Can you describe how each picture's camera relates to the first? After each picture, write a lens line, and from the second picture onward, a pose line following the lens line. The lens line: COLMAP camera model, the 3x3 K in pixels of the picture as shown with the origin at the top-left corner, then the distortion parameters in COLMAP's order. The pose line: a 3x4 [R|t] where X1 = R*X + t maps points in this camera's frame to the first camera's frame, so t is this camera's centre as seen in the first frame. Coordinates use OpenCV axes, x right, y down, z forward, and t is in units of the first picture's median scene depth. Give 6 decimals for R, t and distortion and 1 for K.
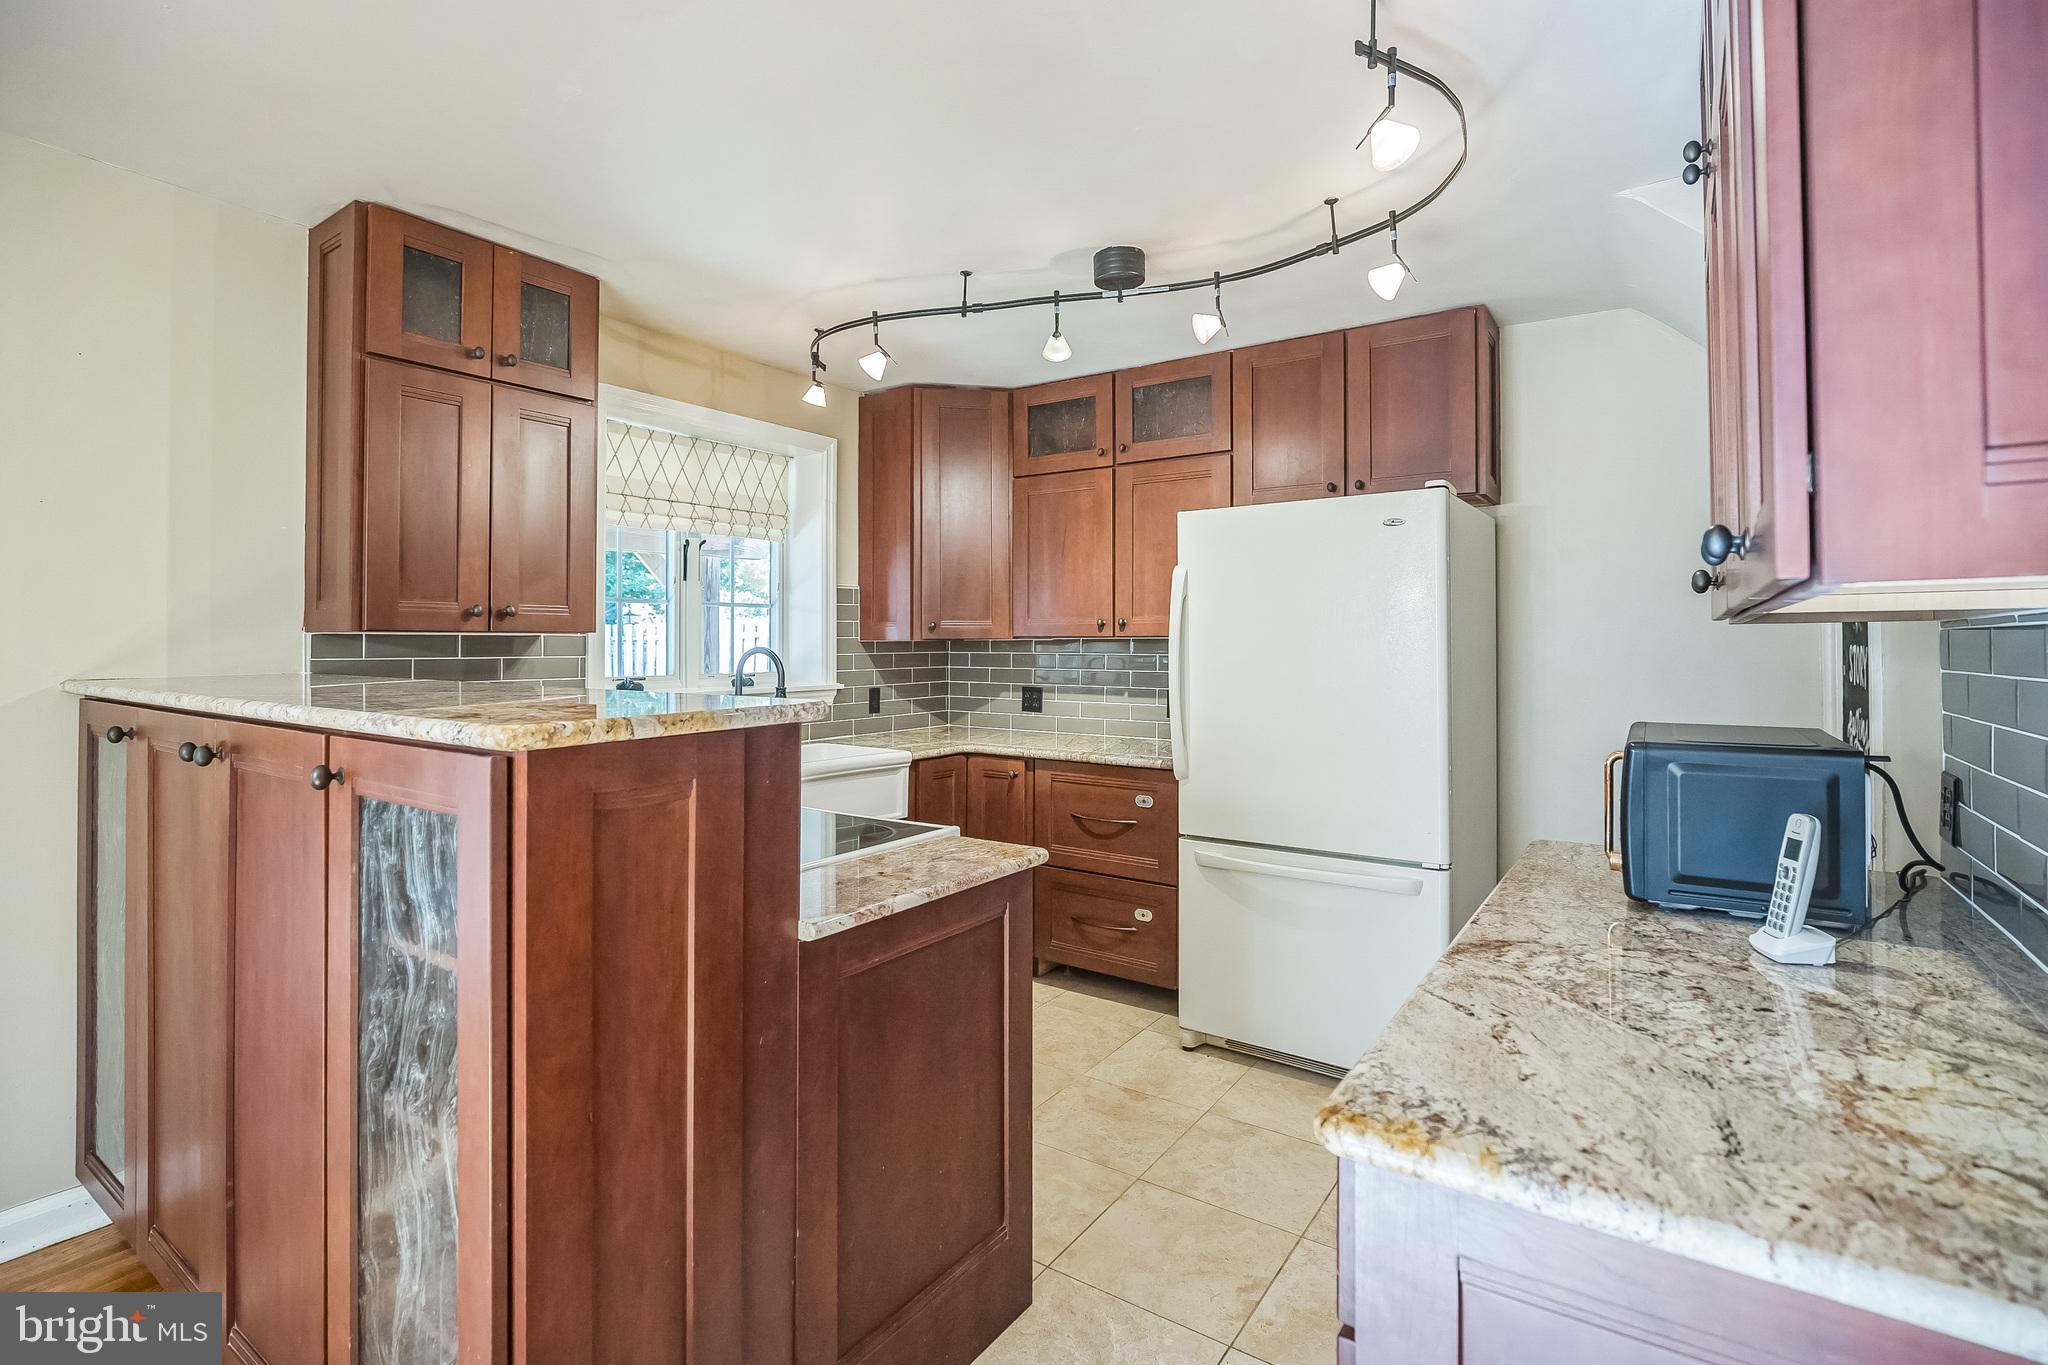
lens RADIAL K [[958.0, 0, 1026.2], [0, 958.0, 641.5], [0, 0, 1]] dist [-0.011283, 0.000694]
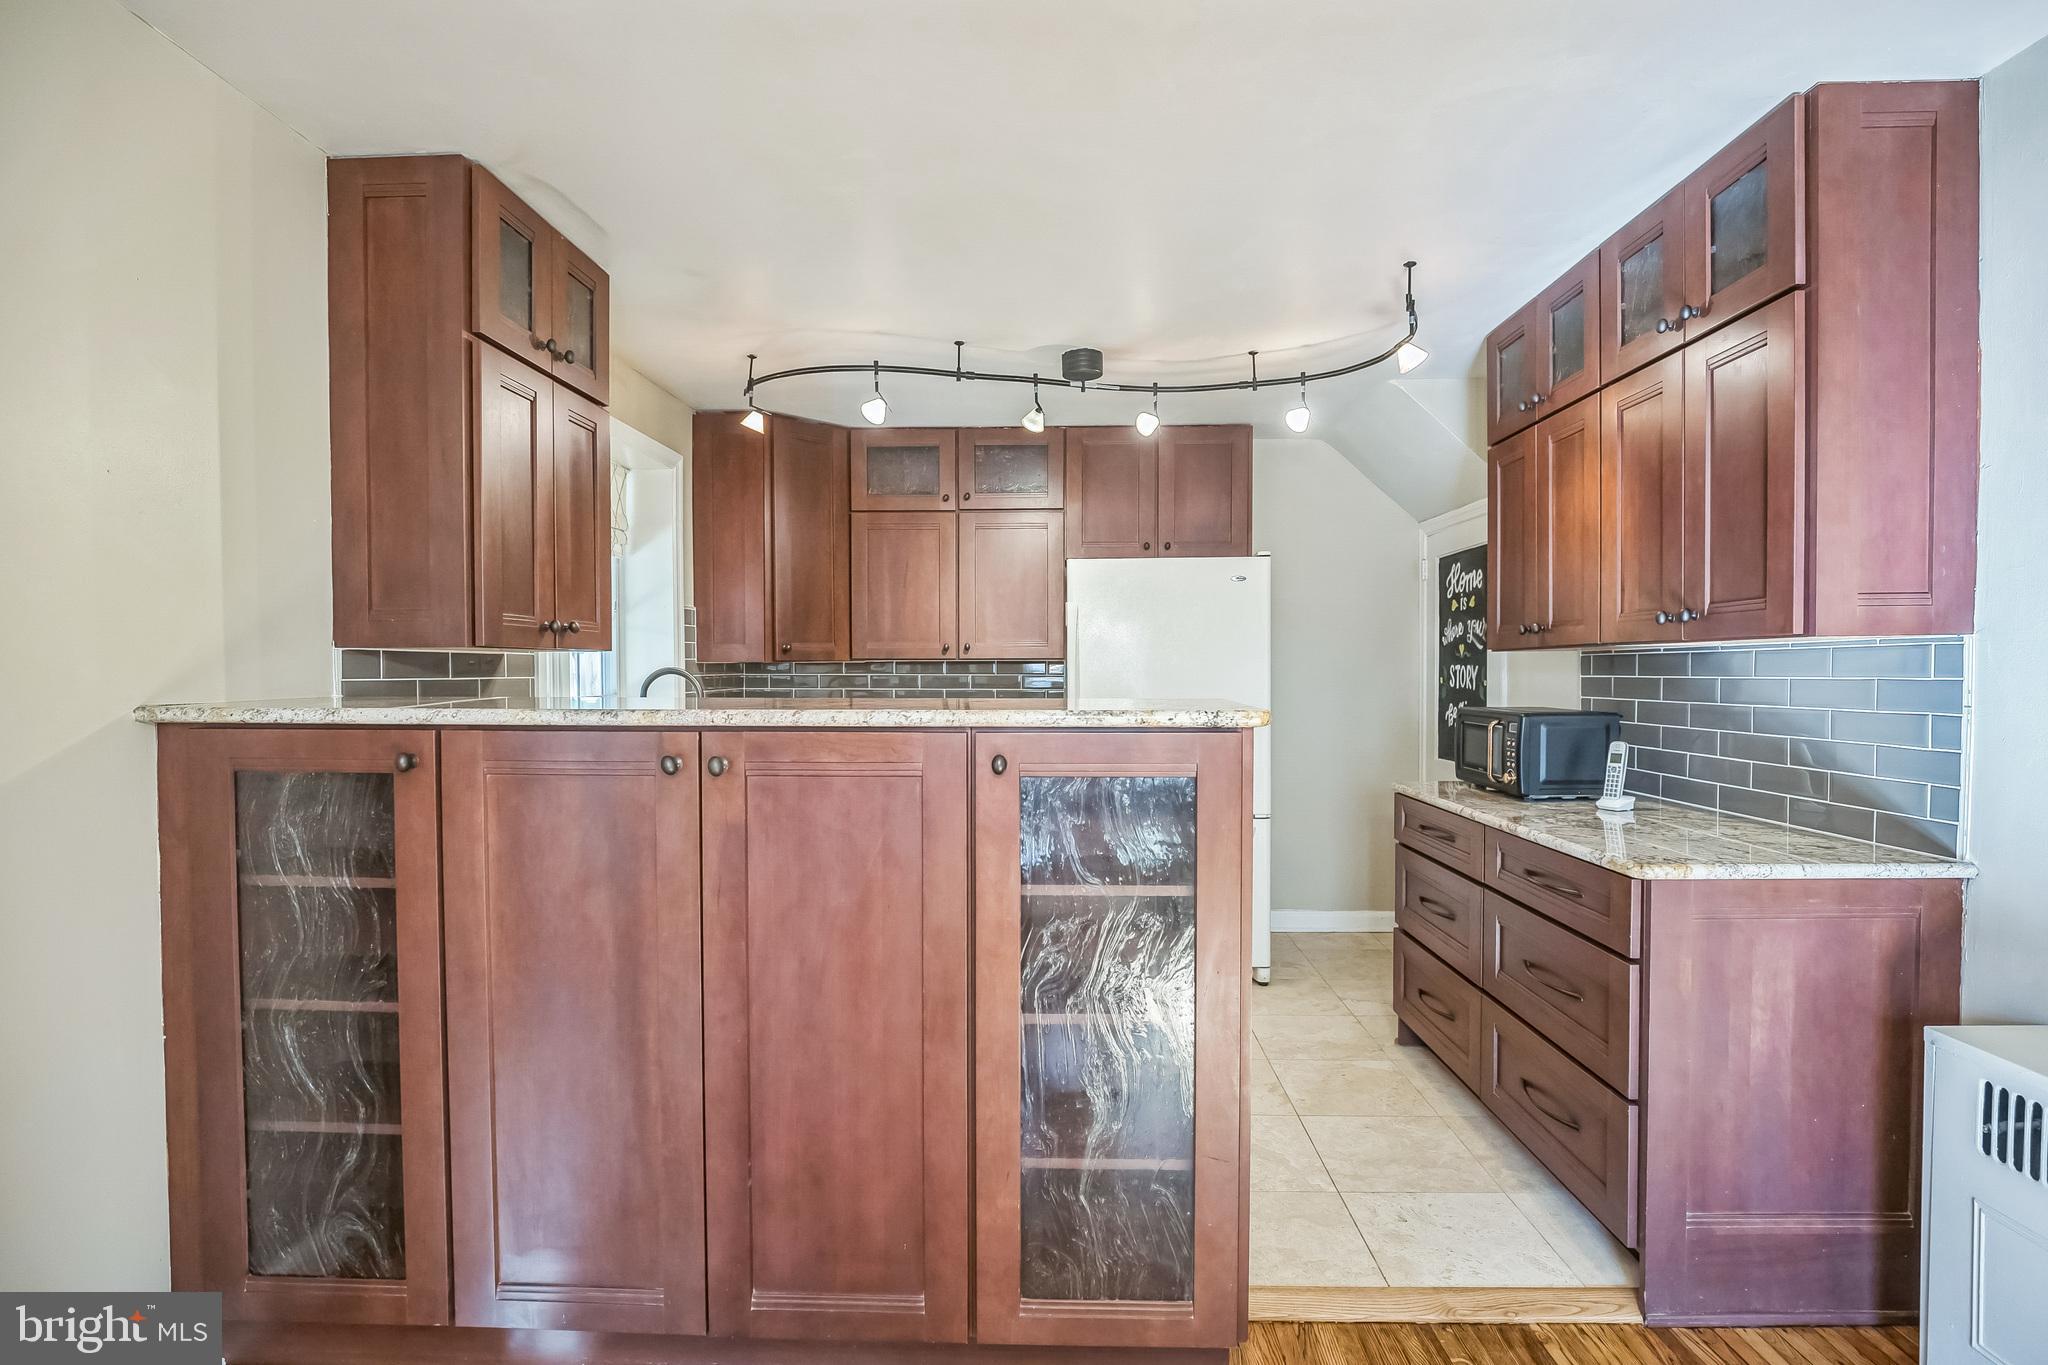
lens RADIAL K [[953.8, 0, 1032.8], [0, 953.8, 696.8], [0, 0, 1]] dist [-0.011403, 0.000894]
pose [[0.841384, -0.016995, 0.540171, -0.480729], [0.000808, 0.999544, 0.030188, 0.006432], [-0.540437, -0.024963, 0.841014, -0.021898]]
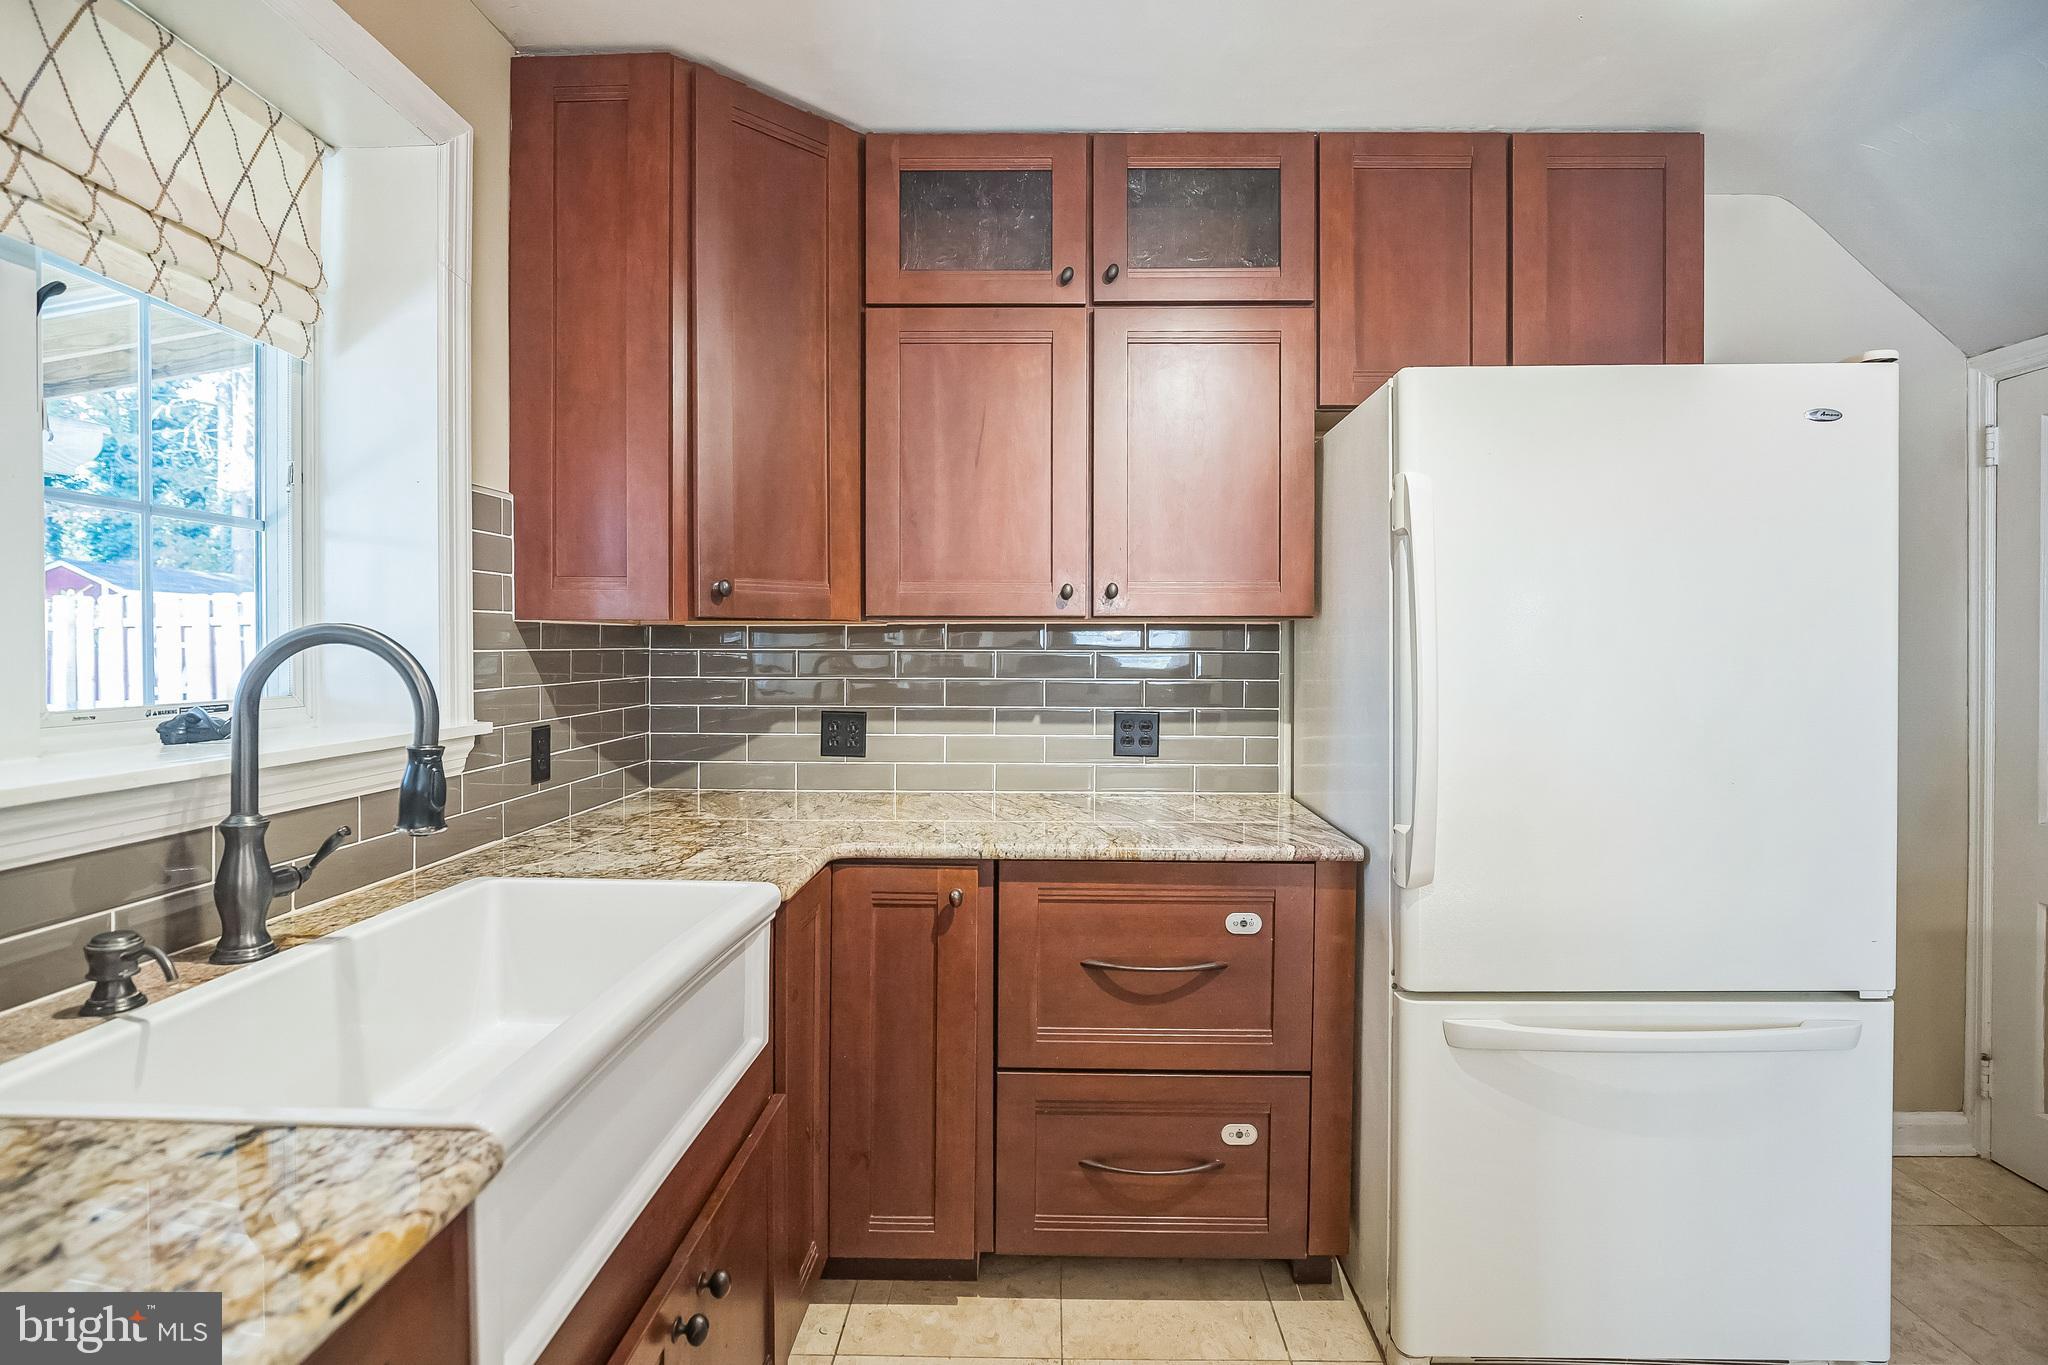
lens RADIAL K [[962.2, 0, 1031.9], [0, 962.2, 663.3], [0, 0, 1]] dist [-0.017993, 0.004888]
pose [[0.833335, -0.008251, 0.552706, -0.253929], [-0.001371, 0.999855, 0.016993, 0.012762], [-0.552766, -0.014918, 0.833203, 0.588624]]
